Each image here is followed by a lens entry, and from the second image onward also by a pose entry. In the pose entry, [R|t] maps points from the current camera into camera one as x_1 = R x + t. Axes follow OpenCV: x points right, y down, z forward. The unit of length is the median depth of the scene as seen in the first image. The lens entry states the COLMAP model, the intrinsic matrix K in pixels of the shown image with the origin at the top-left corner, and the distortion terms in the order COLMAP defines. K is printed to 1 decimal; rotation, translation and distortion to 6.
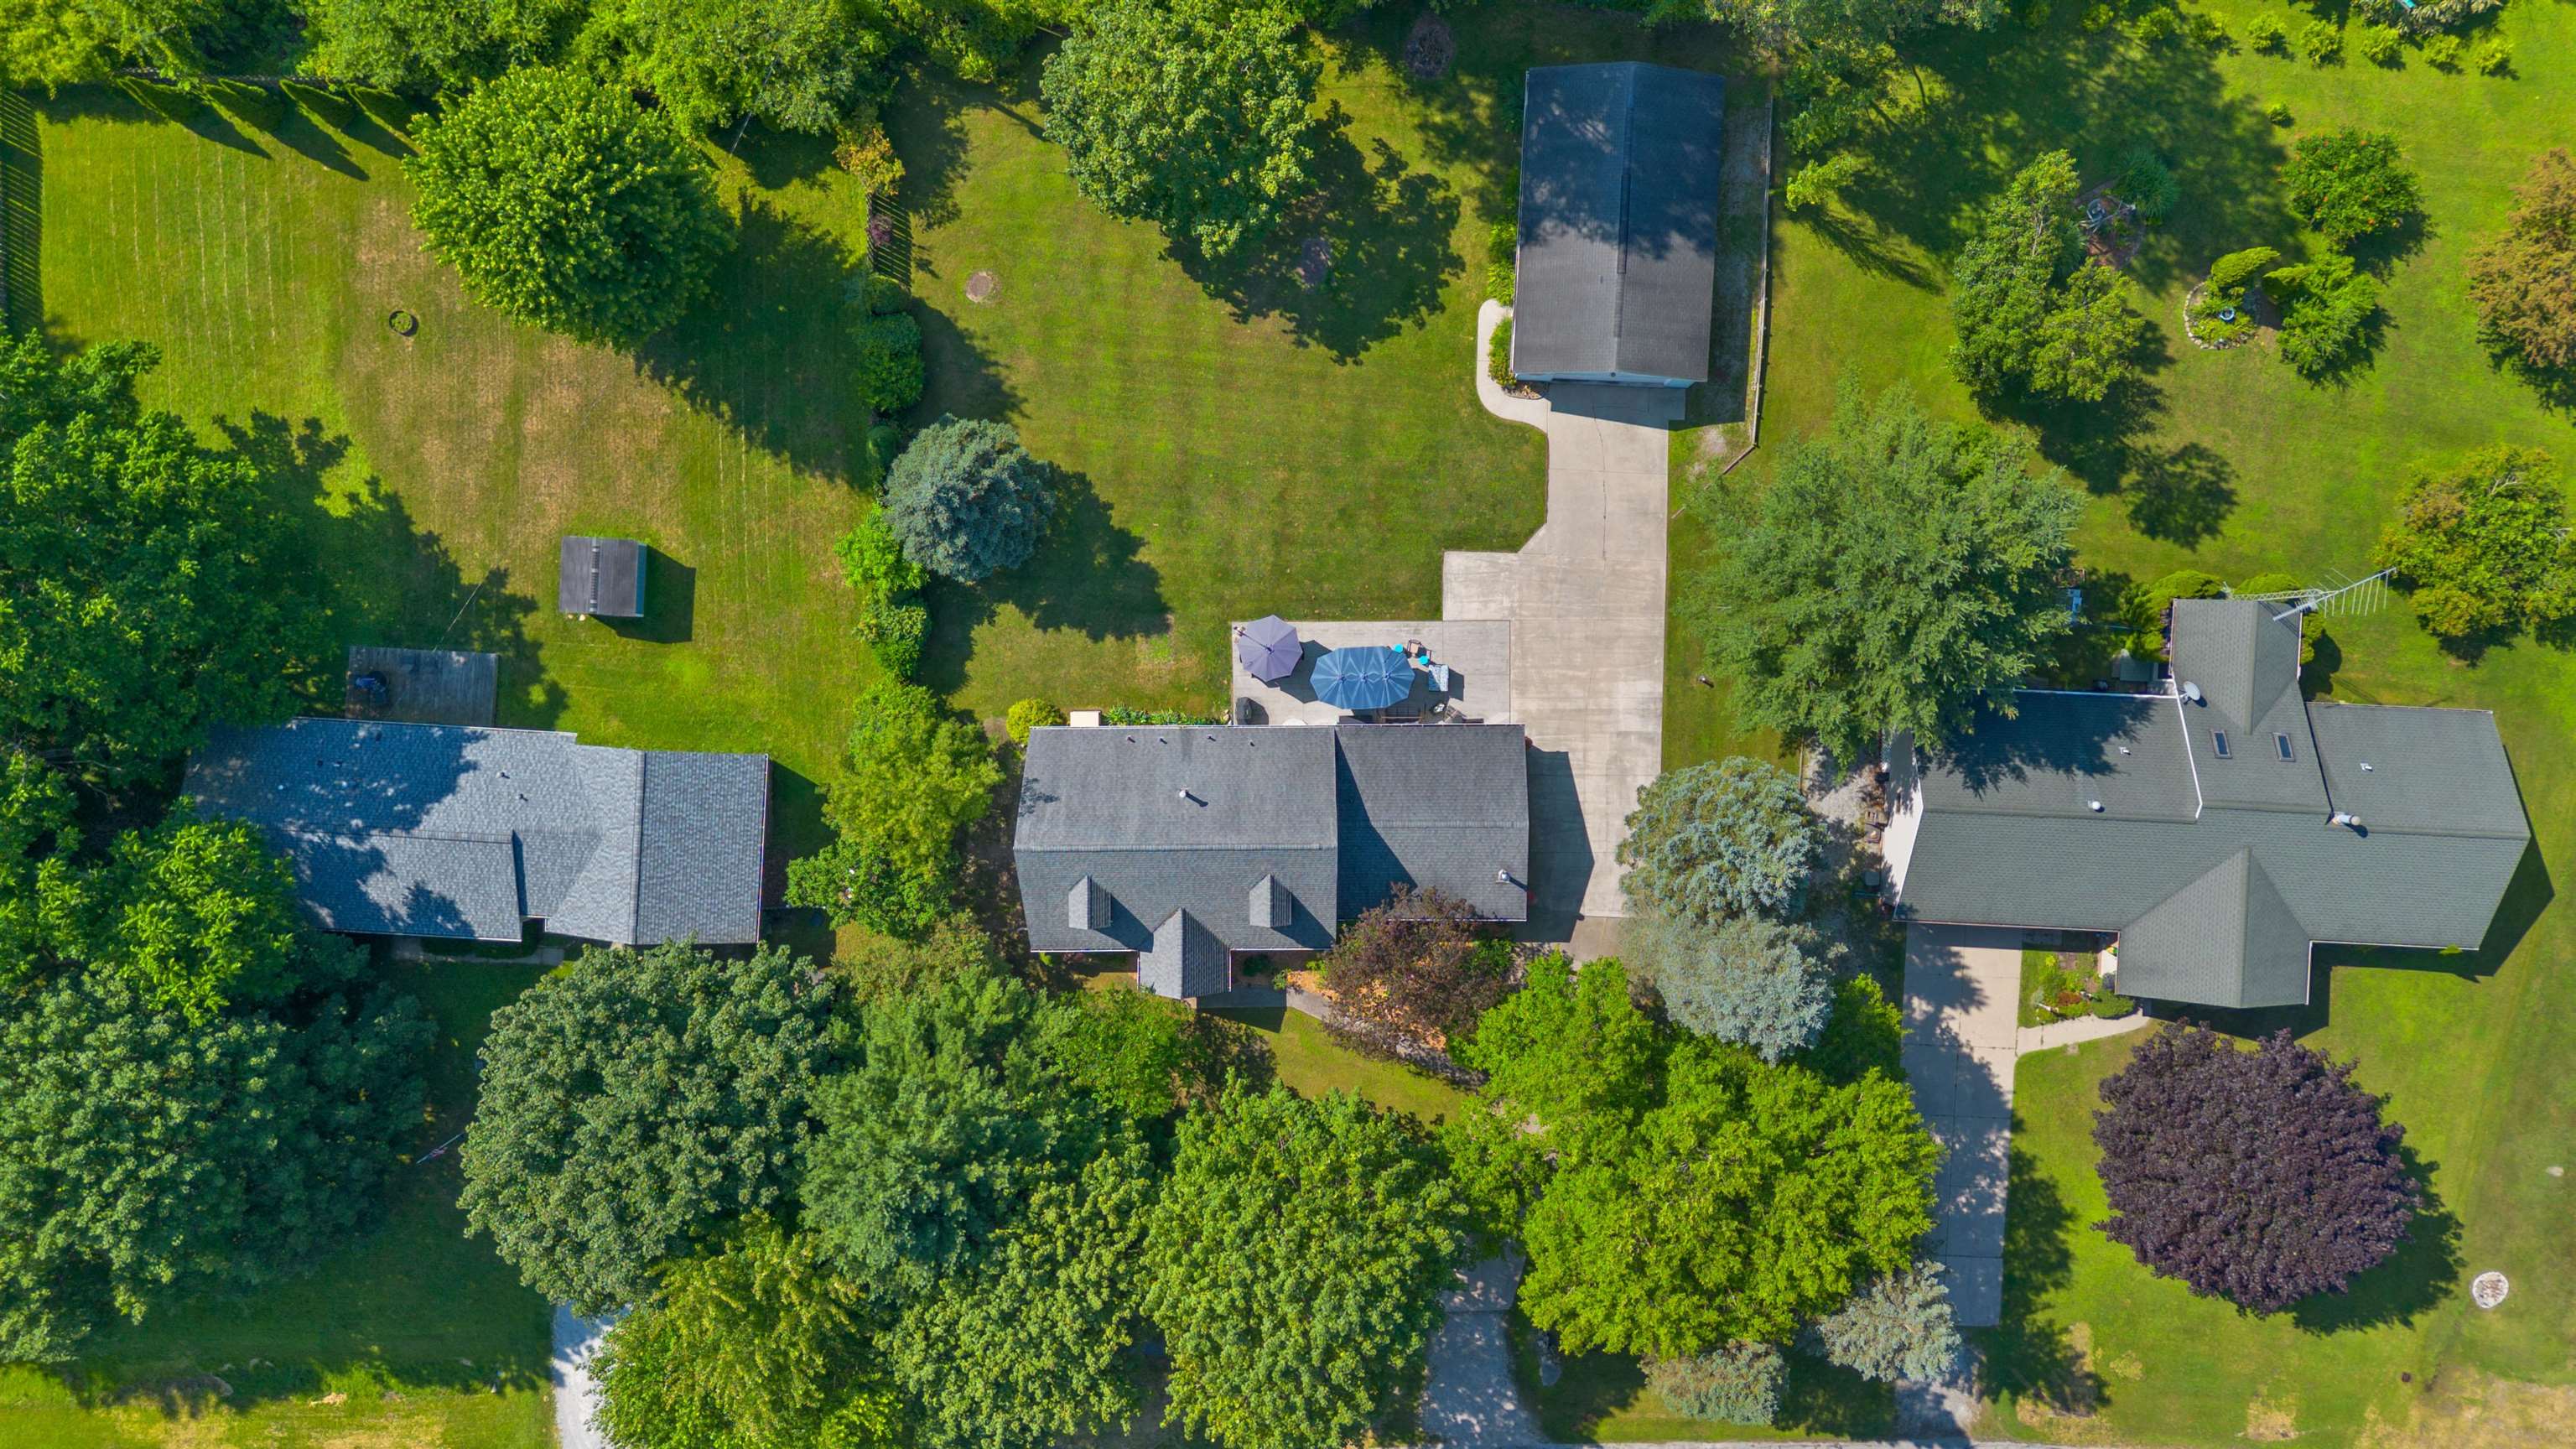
lens RADIAL K [[1842.1, 0, 1294.2], [0, 1842.1, 748.7], [0, 0, 1]] dist [0.064728, -0.063740]
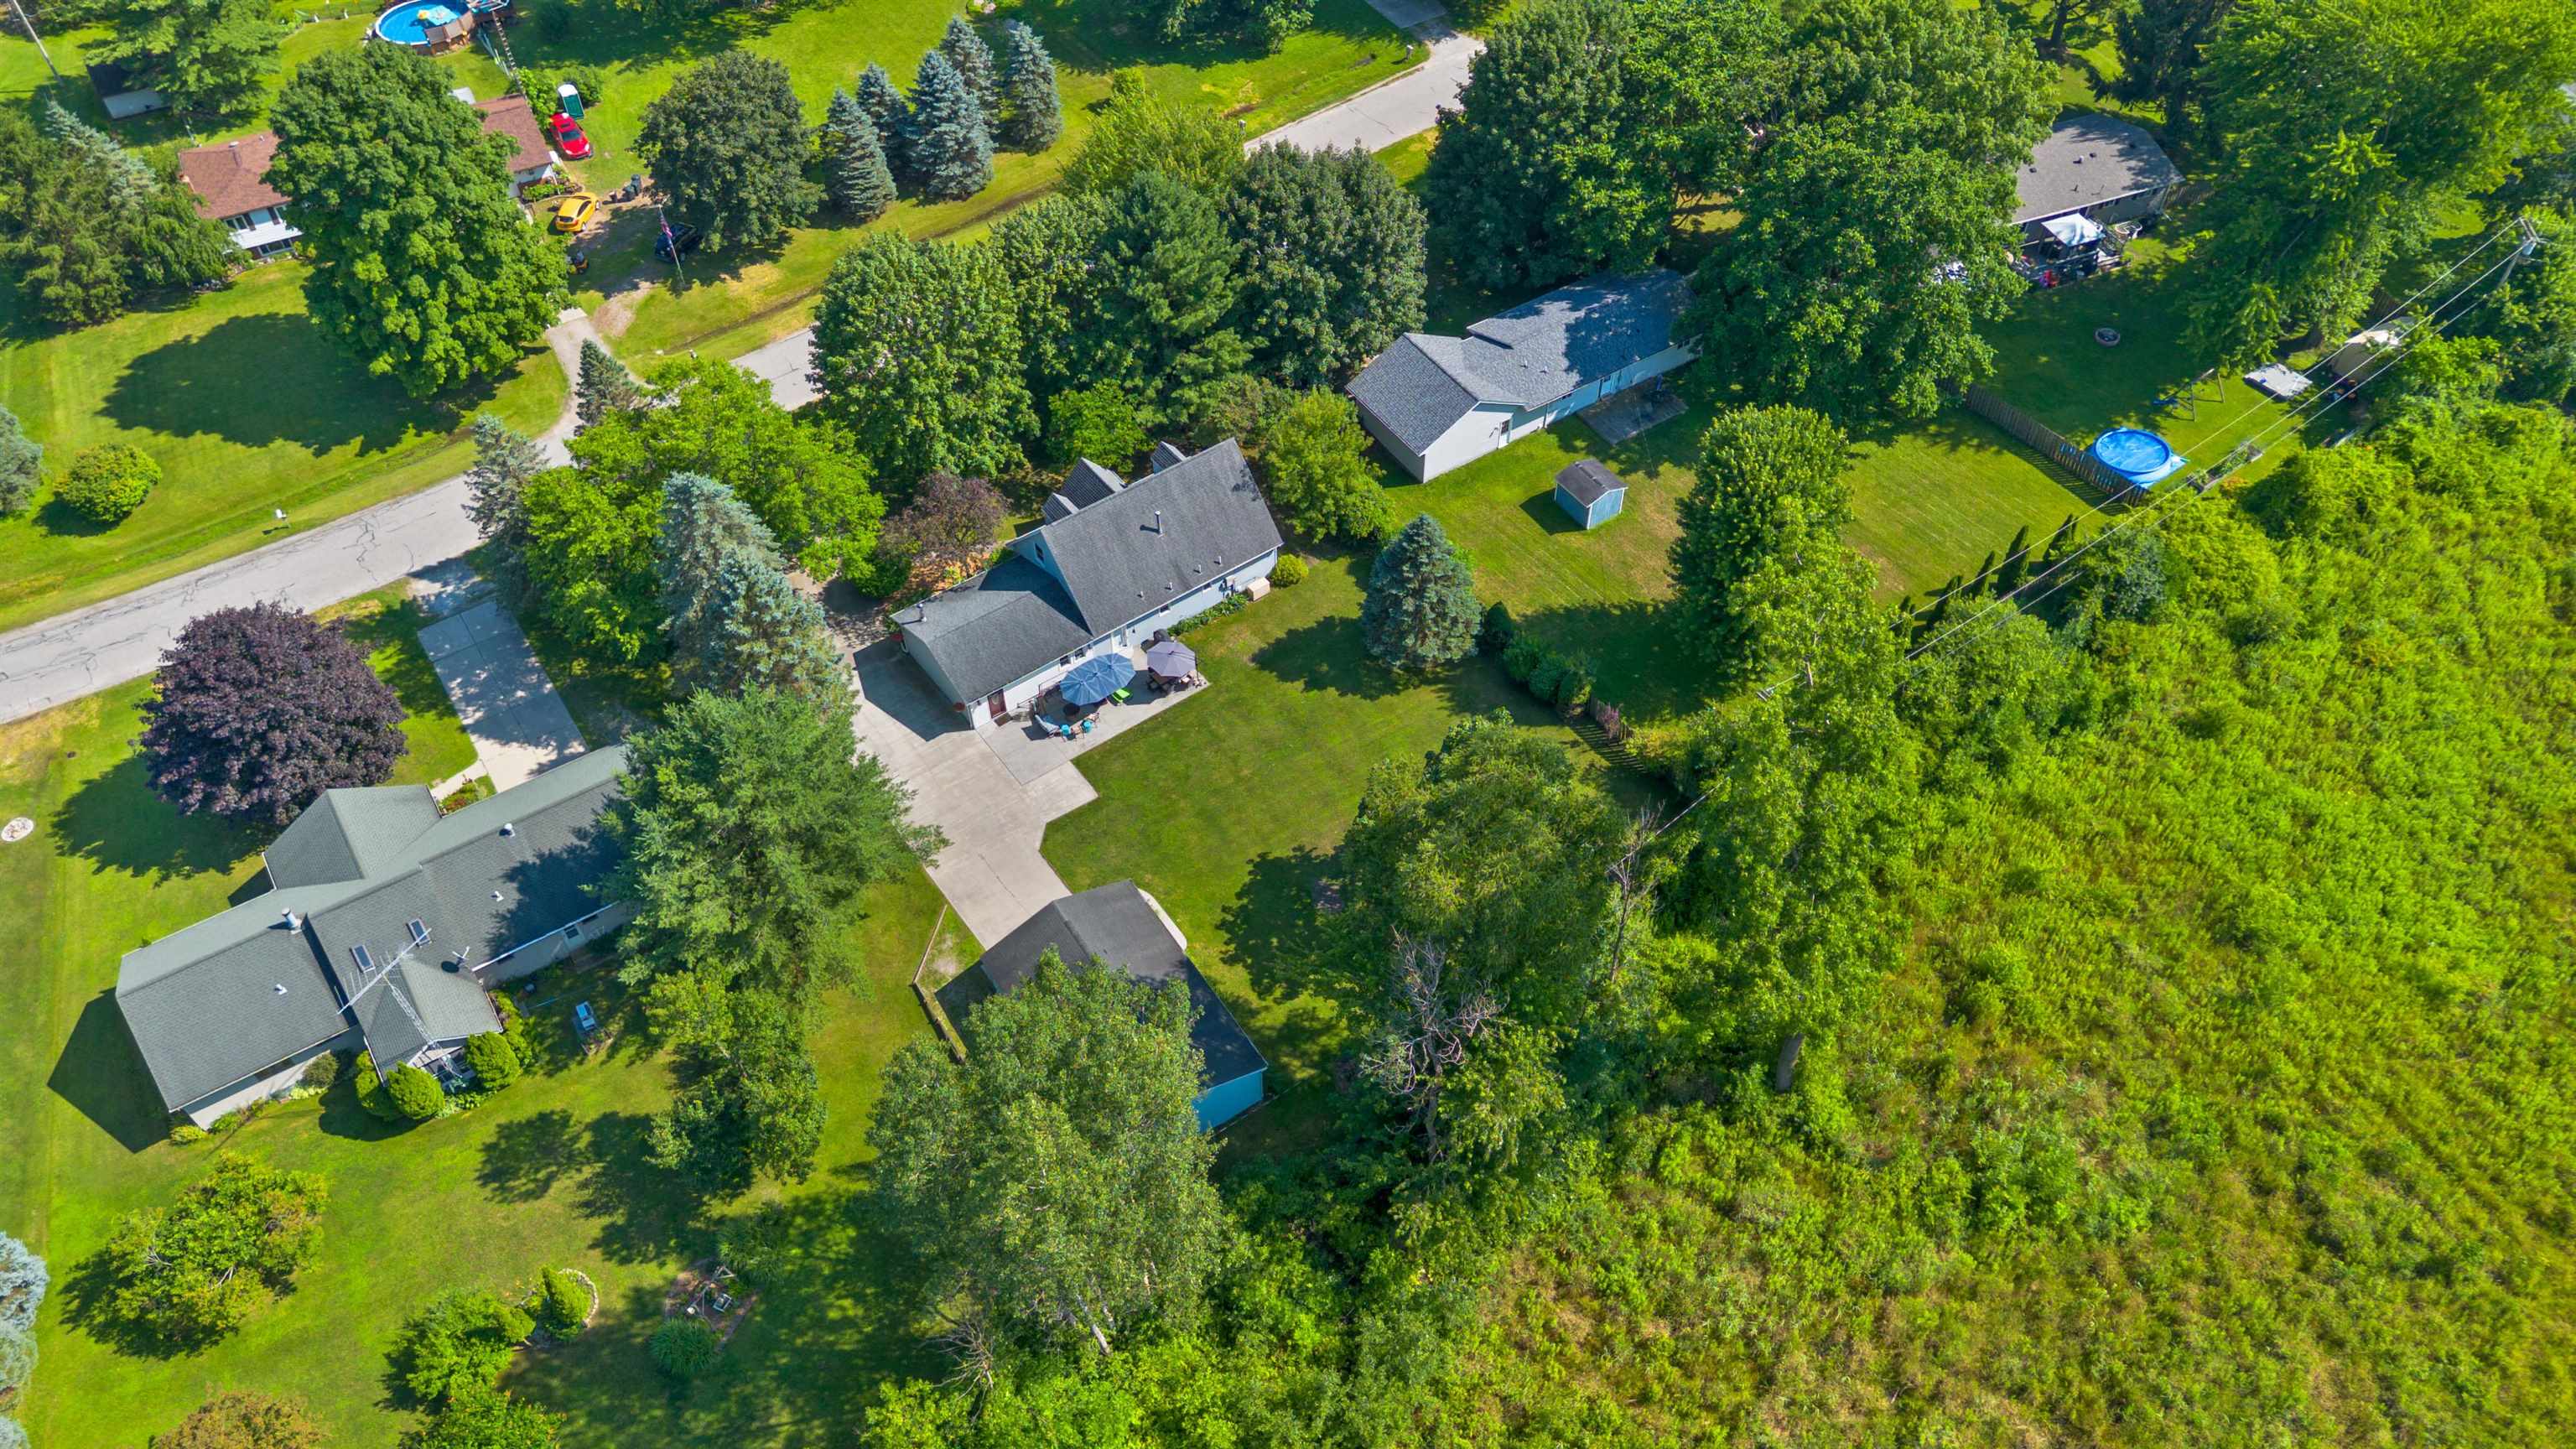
lens RADIAL K [[1842.1, 0, 1296.9], [0, 1842.1, 706.9], [0, 0, 1]] dist [0.064728, -0.063740]
pose [[-0.803724, 0.448441, -0.391060, 0.426721], [-0.594962, -0.613337, 0.519459, -0.780867], [-0.006905, 0.650168, 0.759759, 0.042444]]
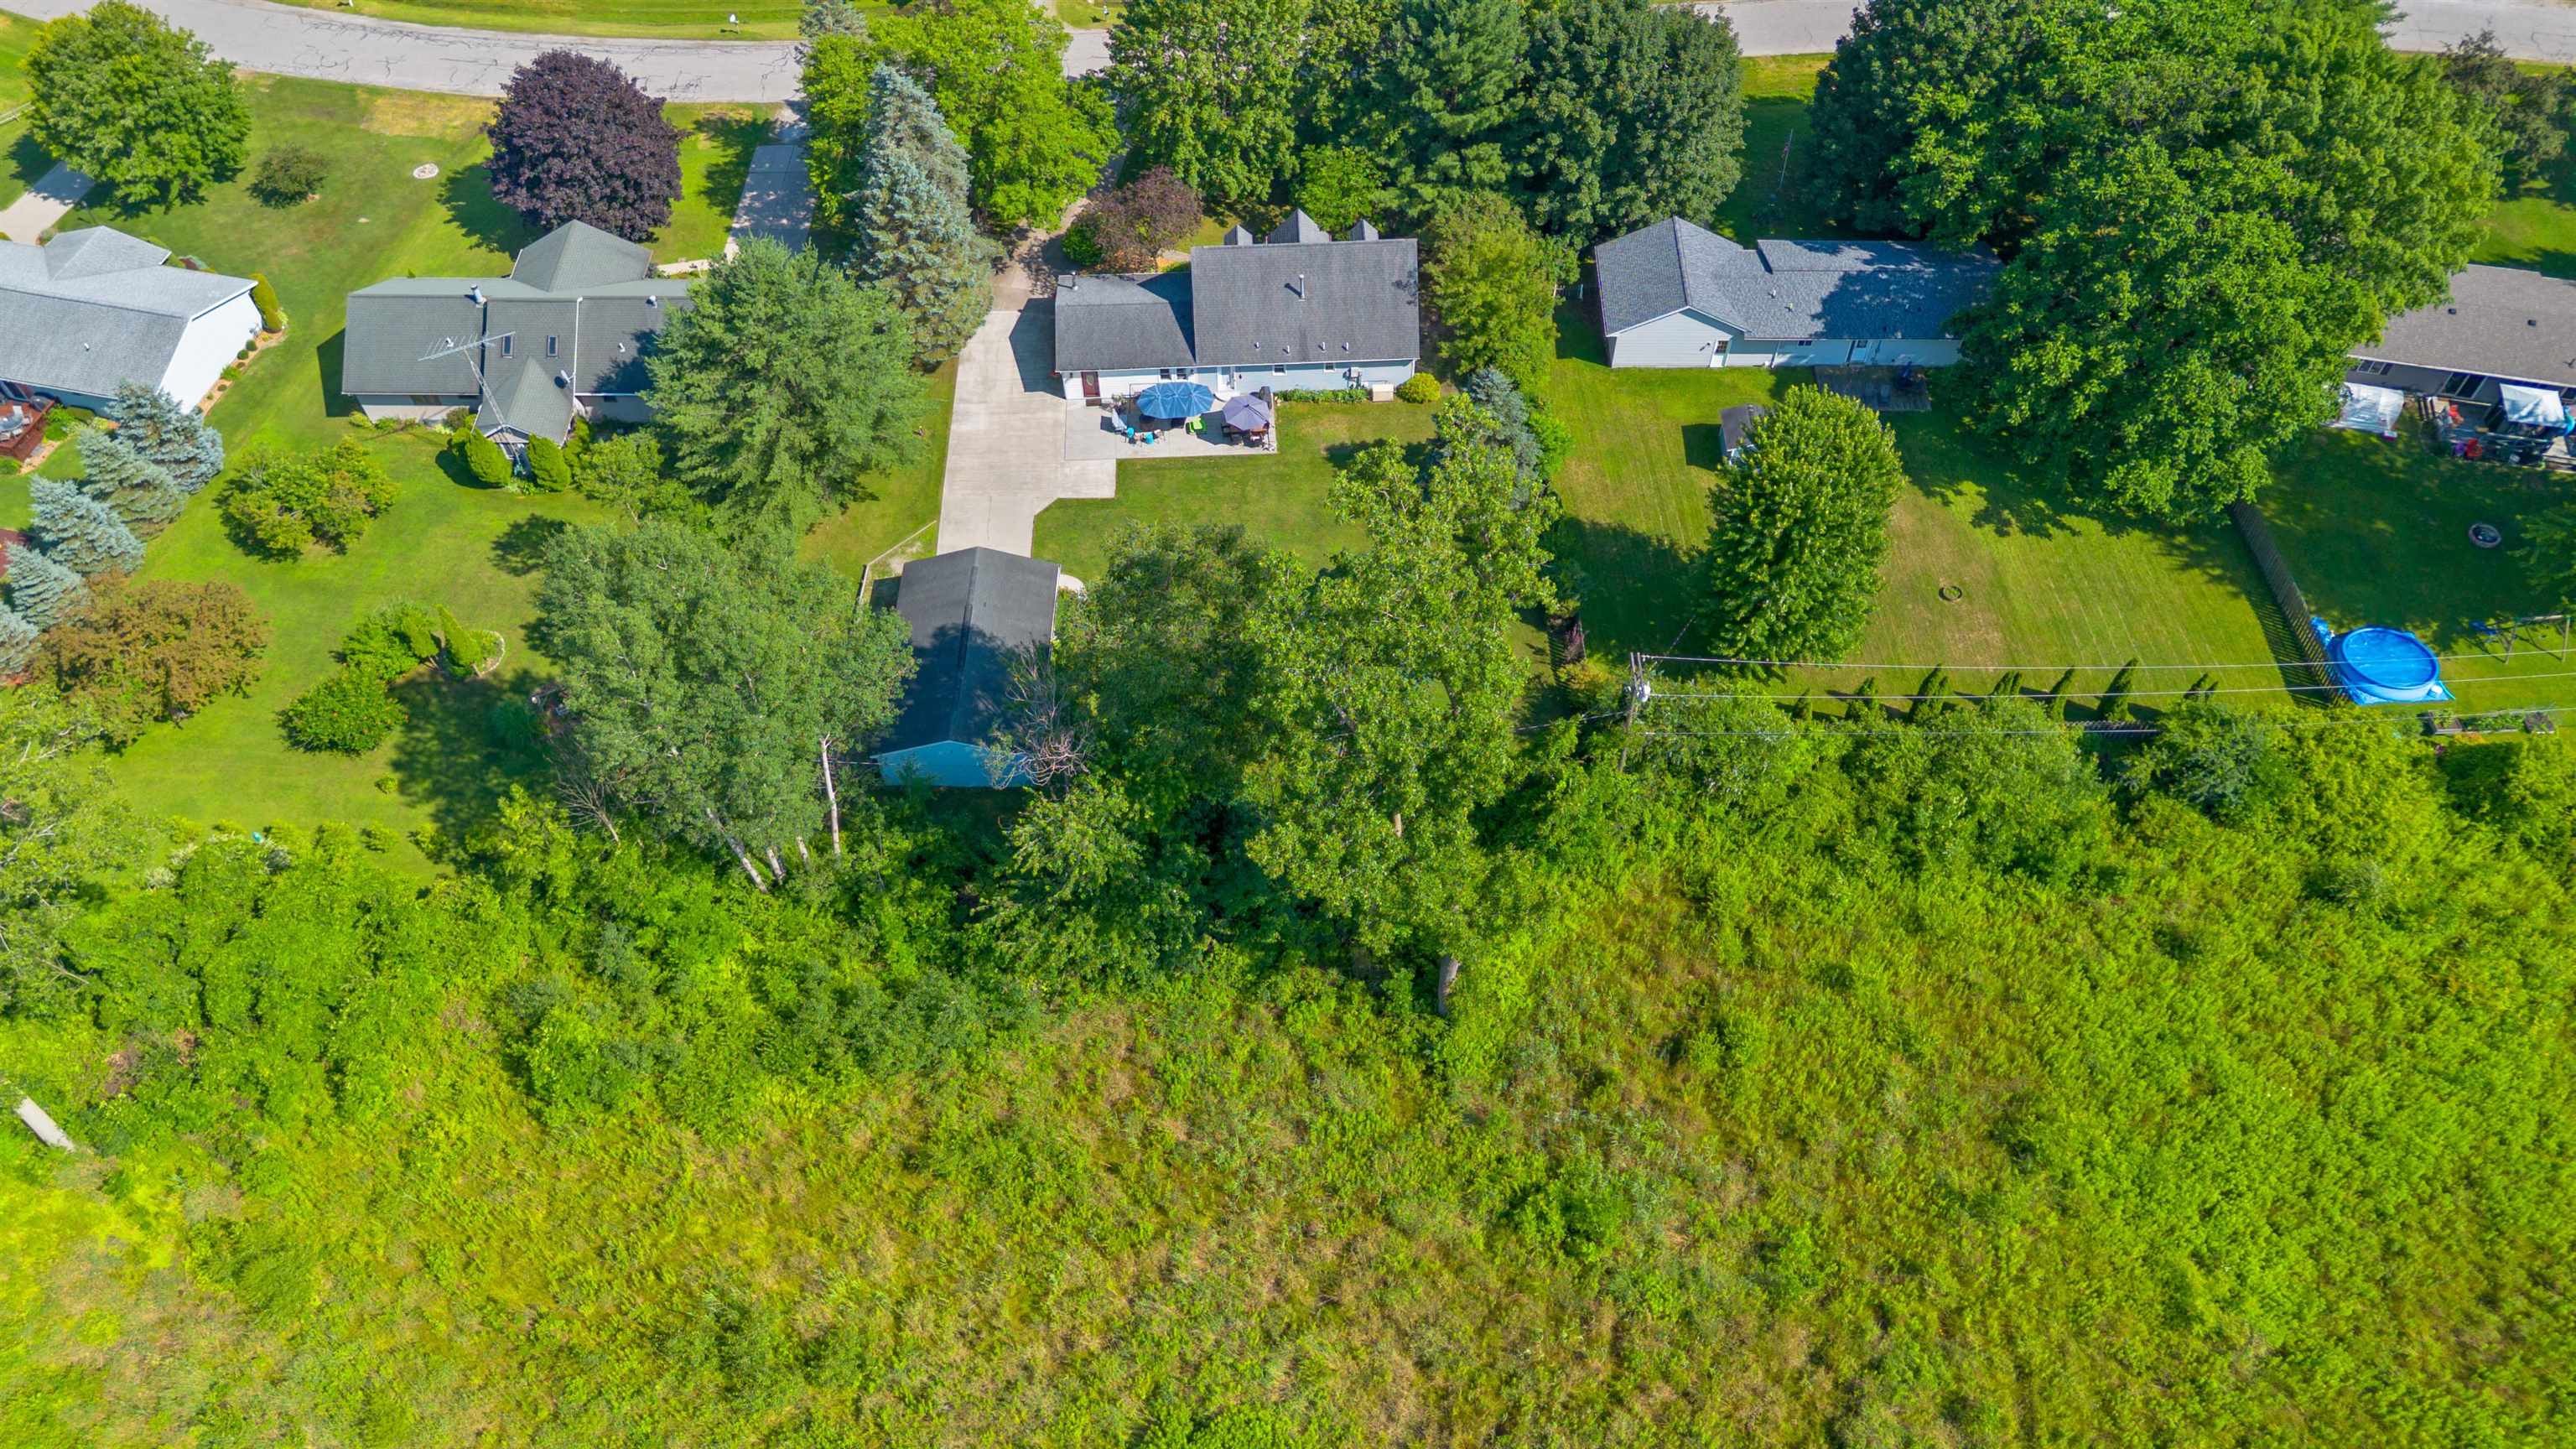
lens RADIAL K [[1842.1, 0, 1302.6], [0, 1842.1, 715.8], [0, 0, 1]] dist [0.064728, -0.063740]
pose [[-0.998966, 0.041020, -0.019583, -0.018597], [-0.044758, -0.812577, 0.581133, -0.995433], [0.007926, 0.581409, 0.813573, 0.037902]]
